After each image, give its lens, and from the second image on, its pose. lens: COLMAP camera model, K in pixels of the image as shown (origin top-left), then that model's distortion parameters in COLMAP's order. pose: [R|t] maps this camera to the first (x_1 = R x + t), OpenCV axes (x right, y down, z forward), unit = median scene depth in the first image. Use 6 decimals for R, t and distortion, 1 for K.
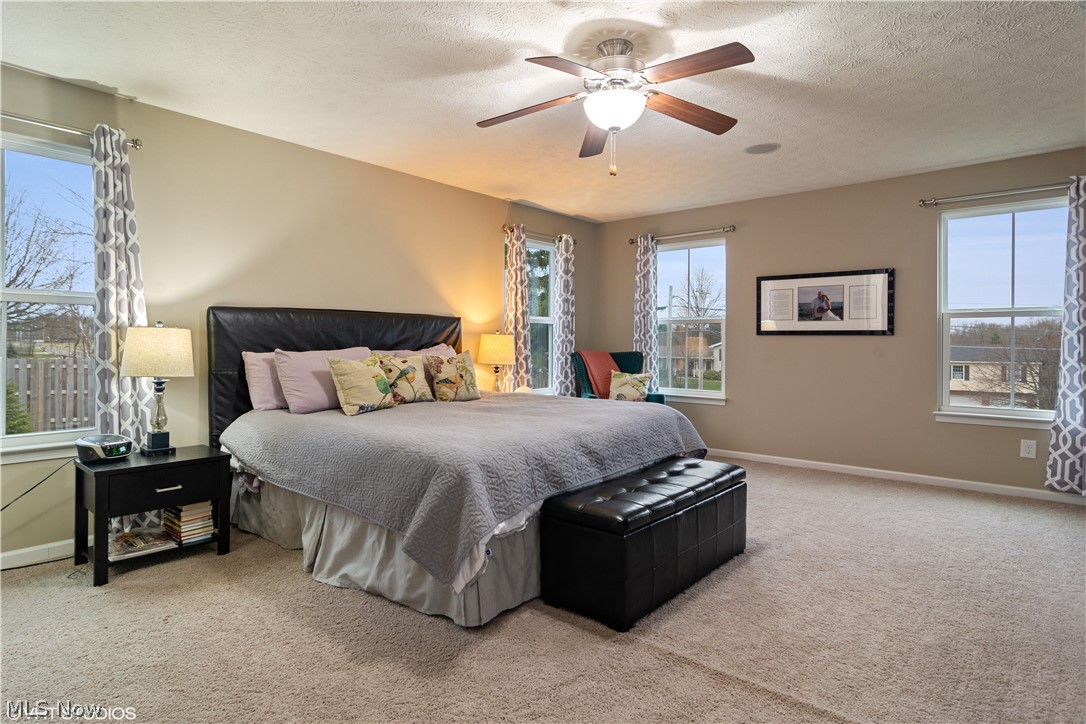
lens RADIAL K [[590.4, 0, 537.3], [0, 590.4, 352.7], [0, 0, 1]] dist [0.004275, -0.002388]
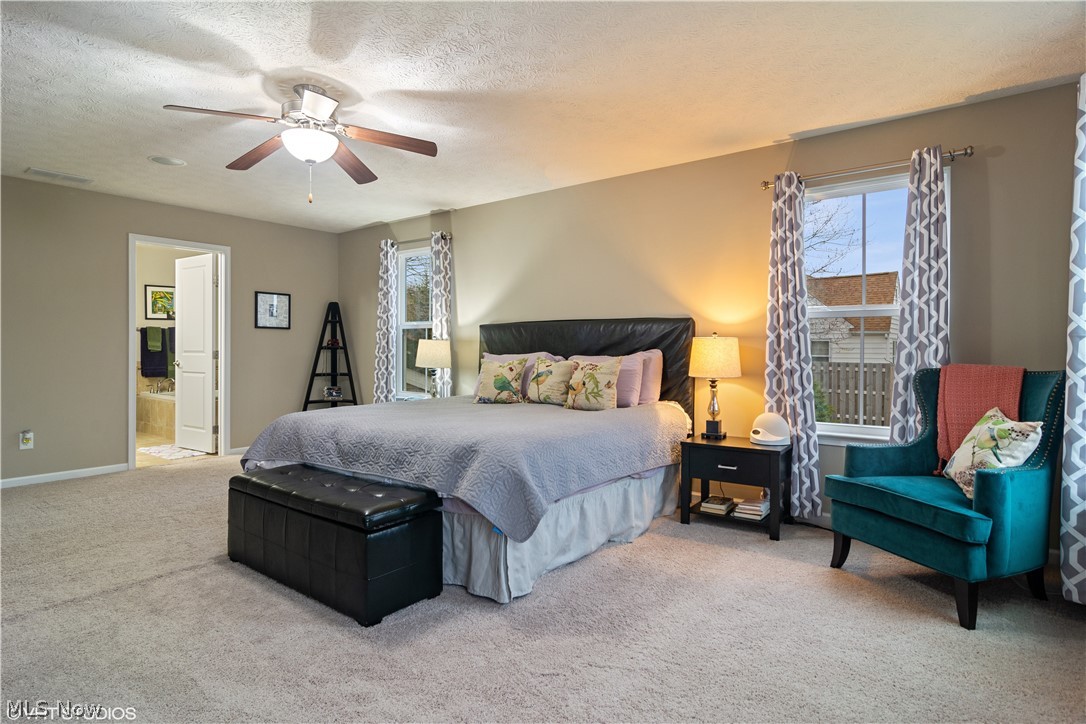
lens RADIAL K [[590.4, 0, 537.8], [0, 590.4, 359.9], [0, 0, 1]] dist [0.004275, -0.002388]
pose [[0.027459, 0.018837, -0.999445, 0.820182], [-0.018650, 0.999658, 0.018329, -0.014388], [0.999449, 0.018137, 0.027801, 0.894301]]
